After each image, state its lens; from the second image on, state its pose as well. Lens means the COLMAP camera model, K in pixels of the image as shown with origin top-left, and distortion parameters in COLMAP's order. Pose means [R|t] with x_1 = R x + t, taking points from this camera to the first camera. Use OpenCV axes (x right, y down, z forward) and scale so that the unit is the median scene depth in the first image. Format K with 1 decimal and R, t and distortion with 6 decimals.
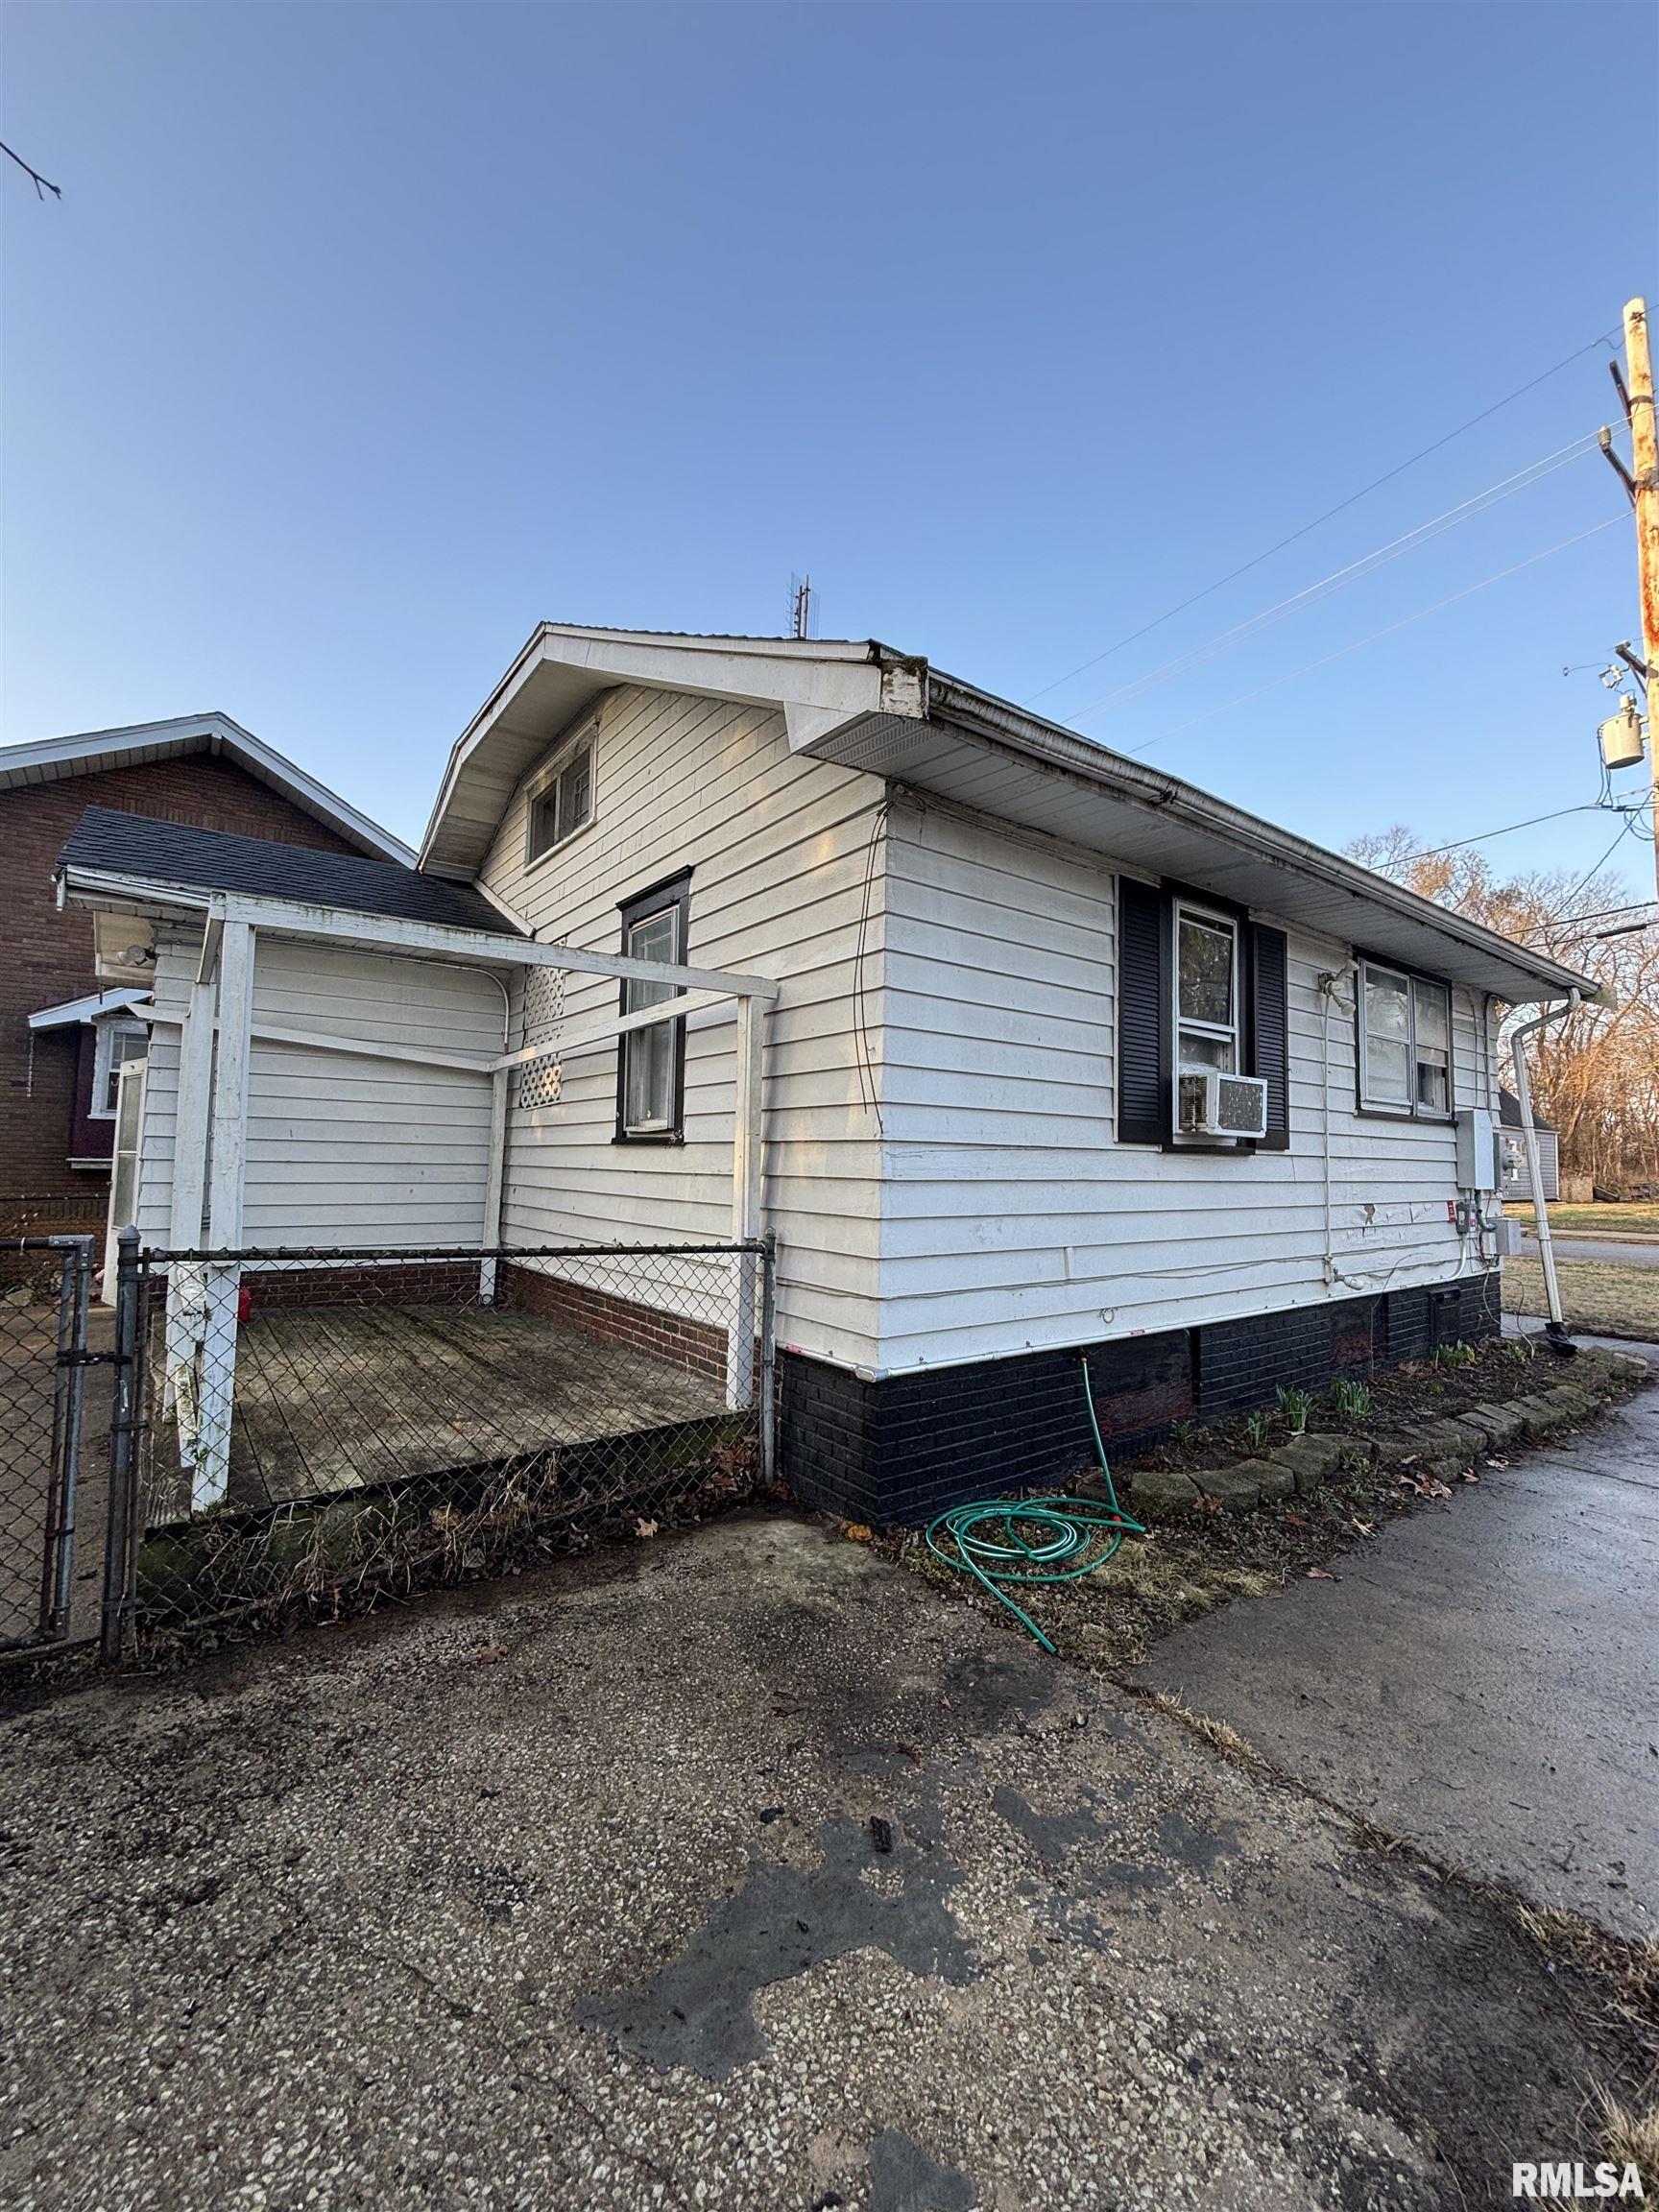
lens RADIAL K [[887.5, 0, 824.4], [0, 887.5, 1105.6], [0, 0, 1]] dist [-0.000323, -0.000326]
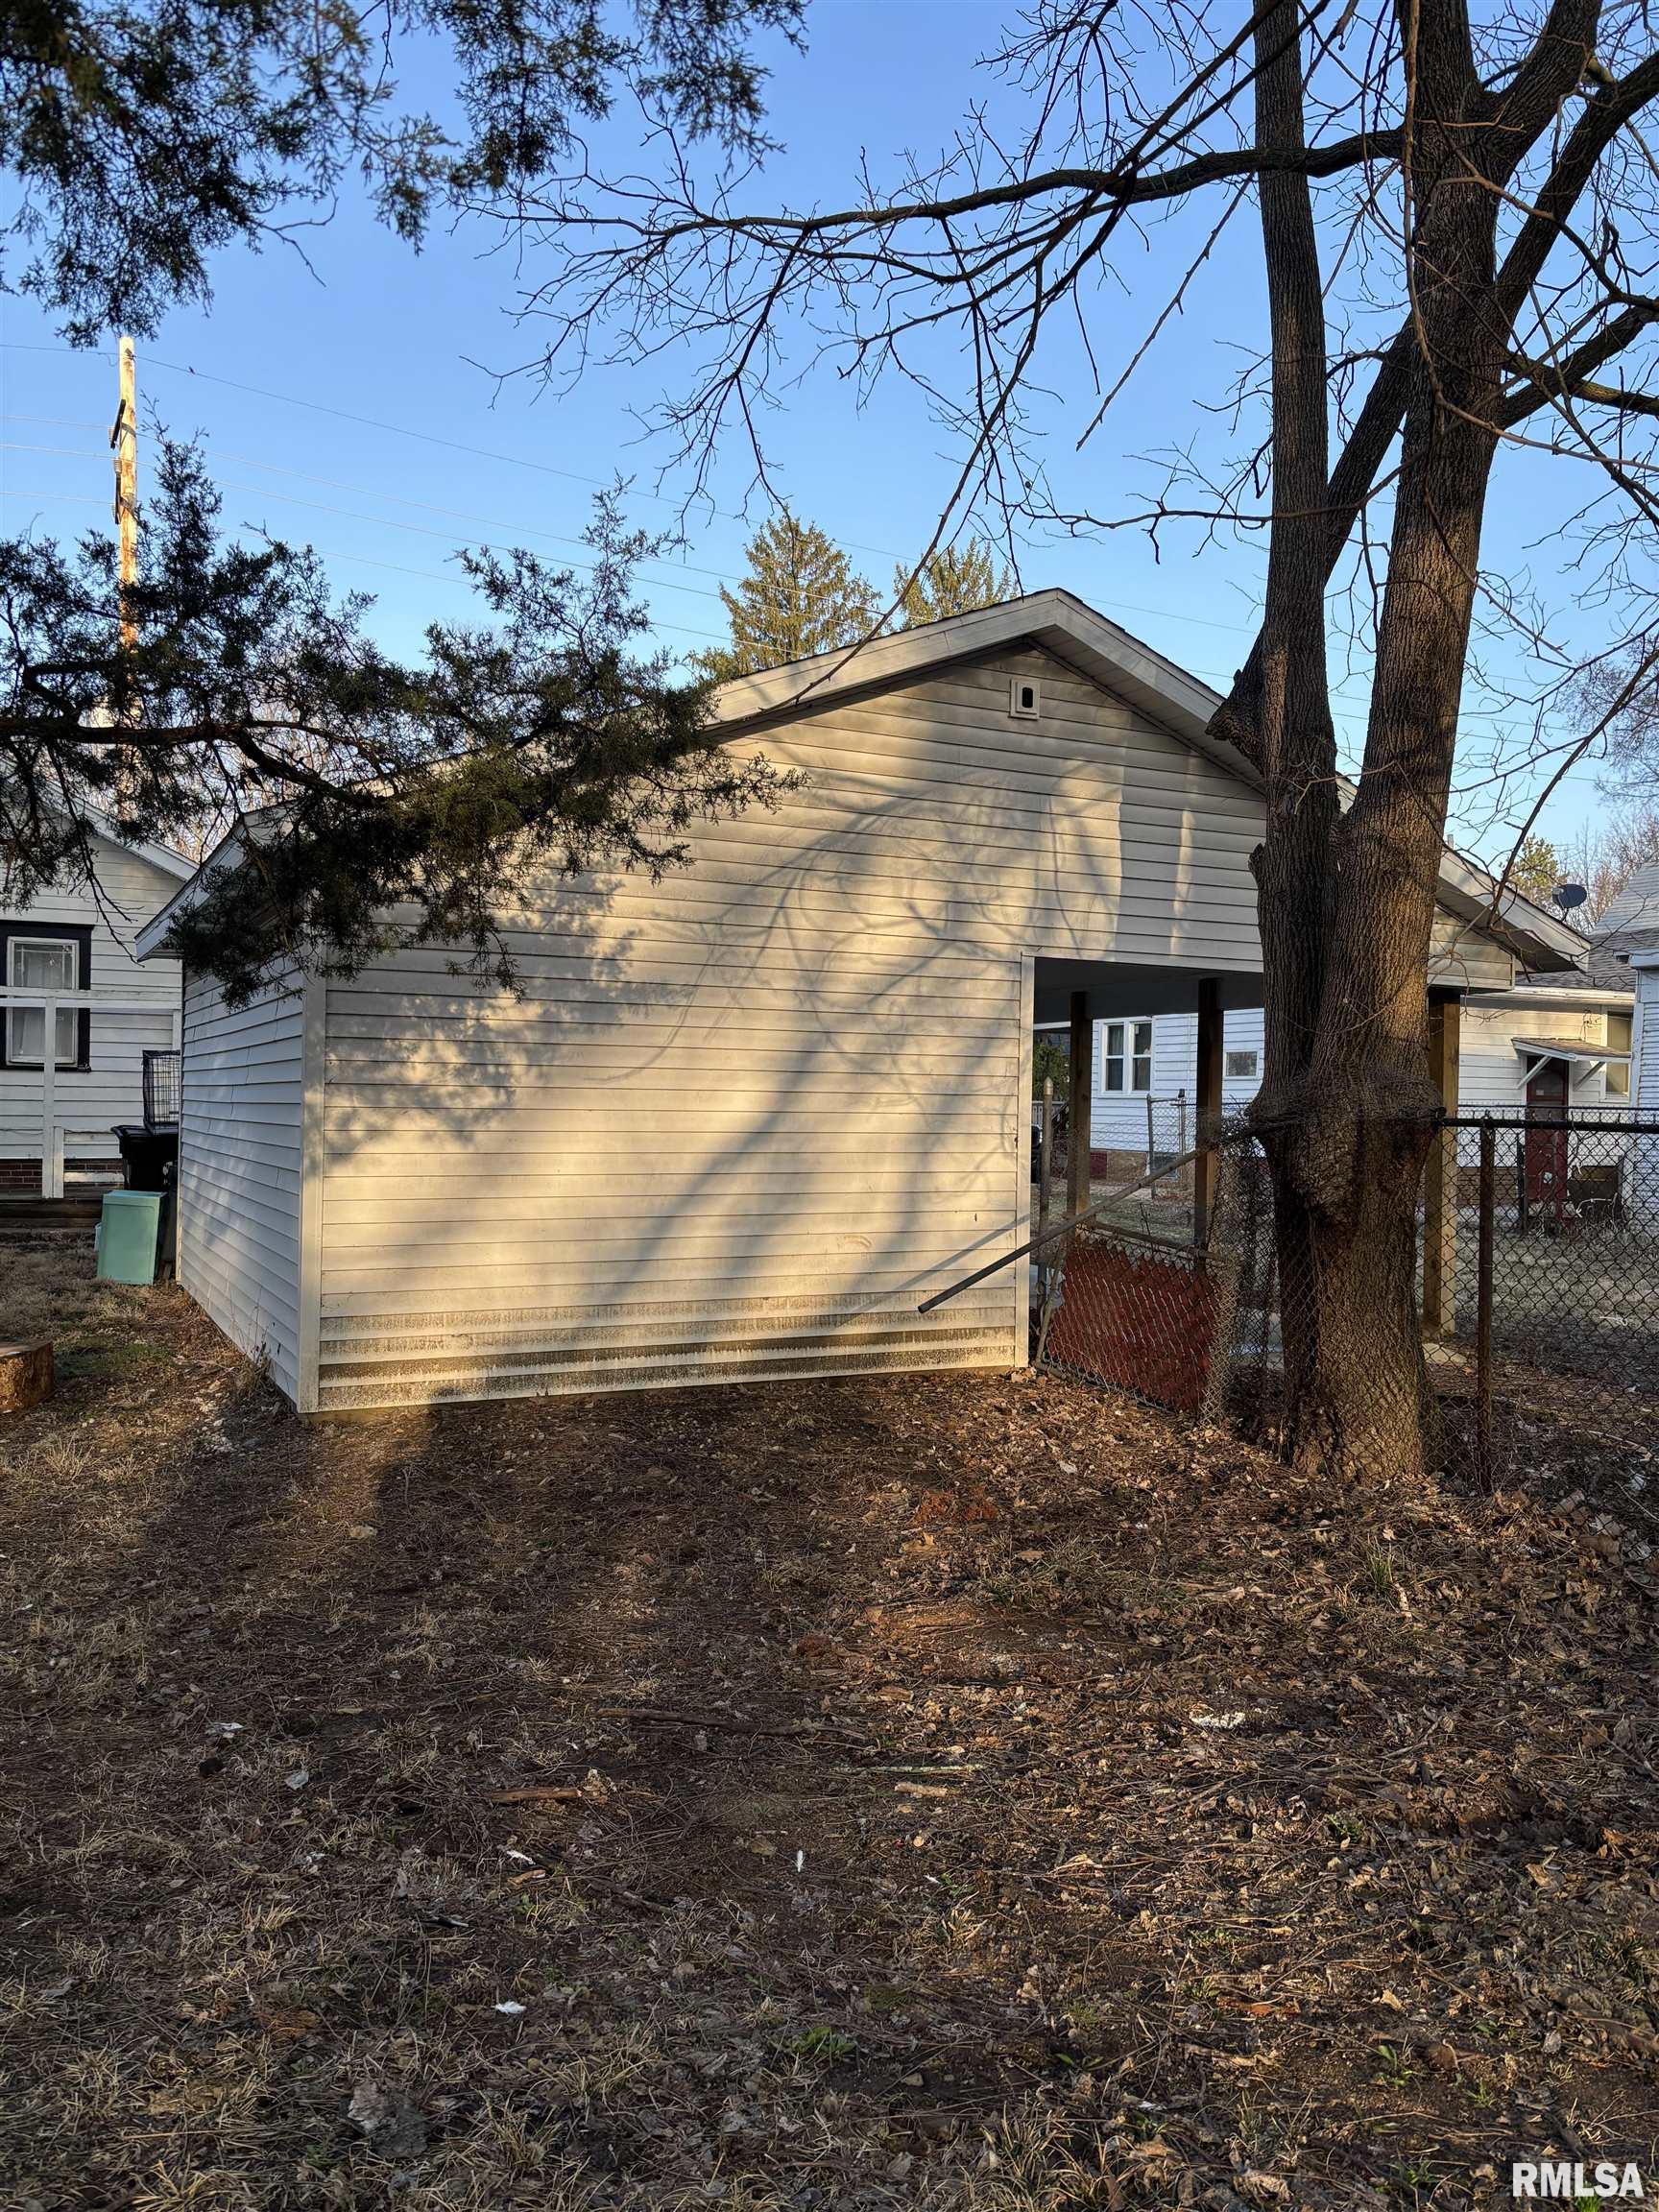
lens RADIAL K [[1666.4, 0, 832.0], [0, 1666.4, 1105.2], [0, 0, 1]] dist [0.040389, -0.047436]
pose [[0.201345, -0.018505, 0.979346, -3.384317], [-0.061847, 0.997586, 0.031565, -0.097282], [-0.977566, -0.066925, 0.199715, -1.292405]]
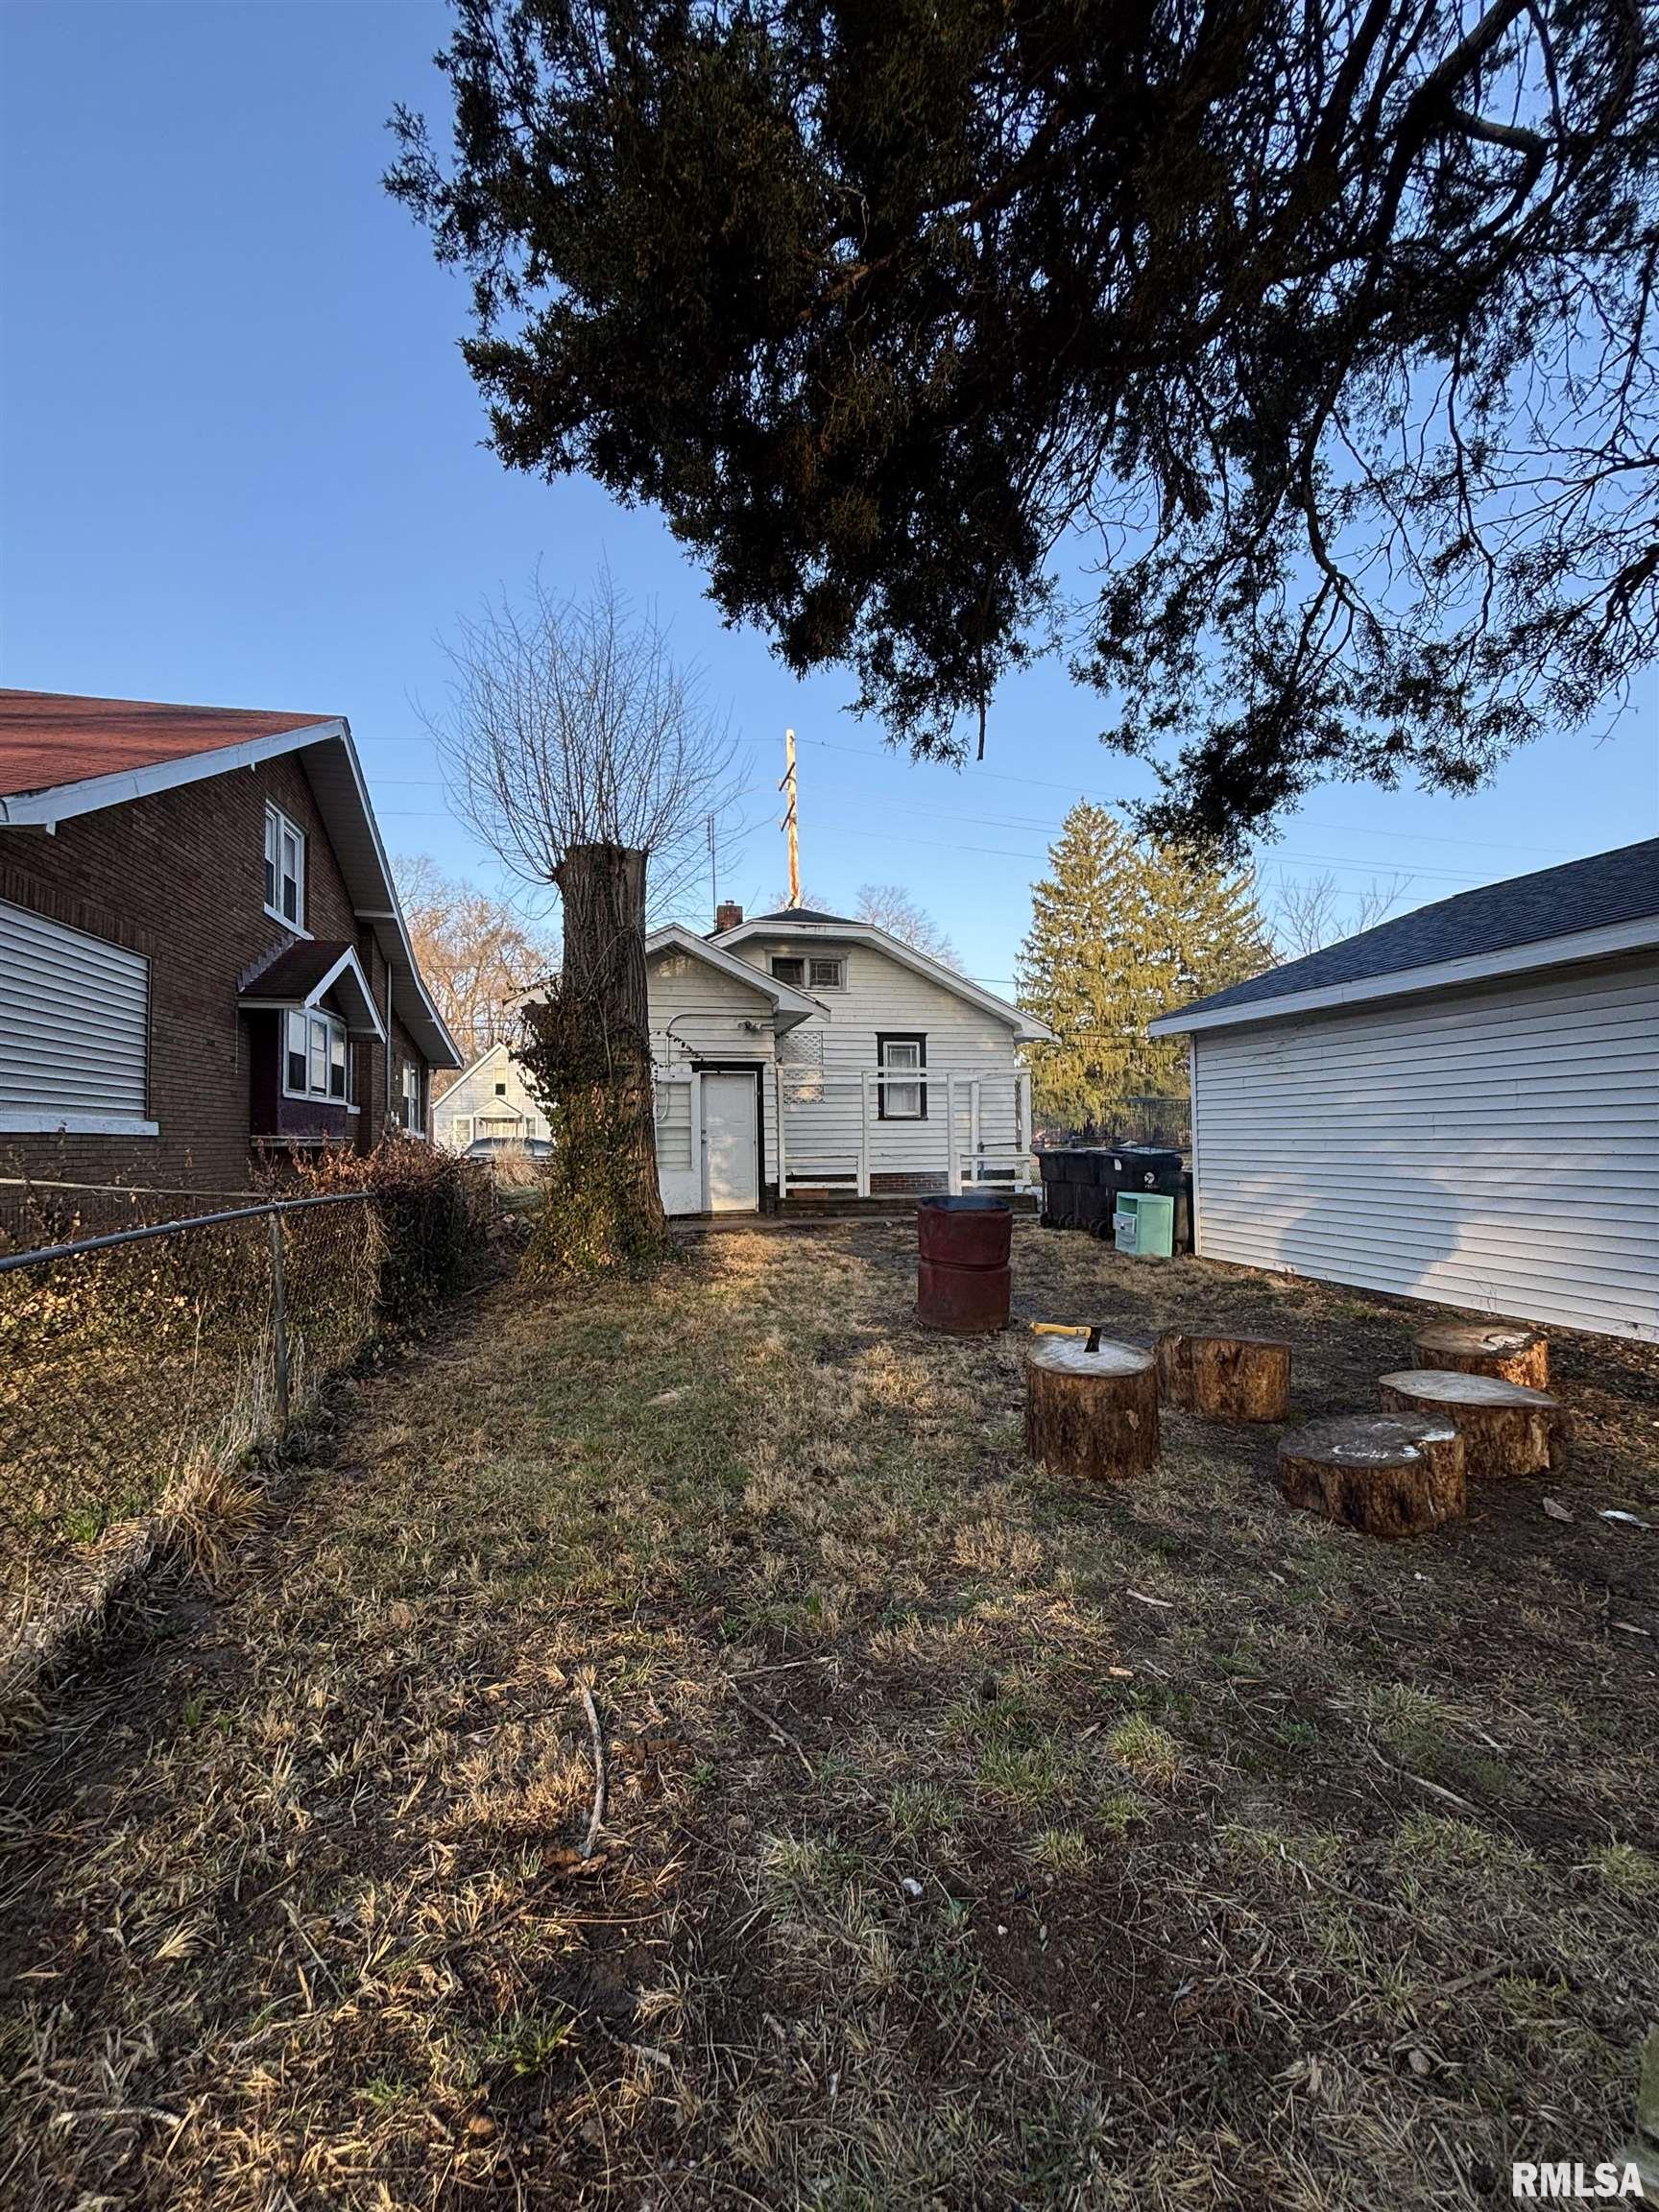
lens RADIAL K [[887.5, 0, 821.4], [0, 887.5, 1107.9], [0, 0, 1]] dist [-0.000323, -0.000326]
pose [[0.407662, 0.006906, 0.913107, -3.251871], [-0.034309, 0.999381, 0.007759, -0.011268], [-0.912488, -0.034491, 0.407646, 0.040231]]
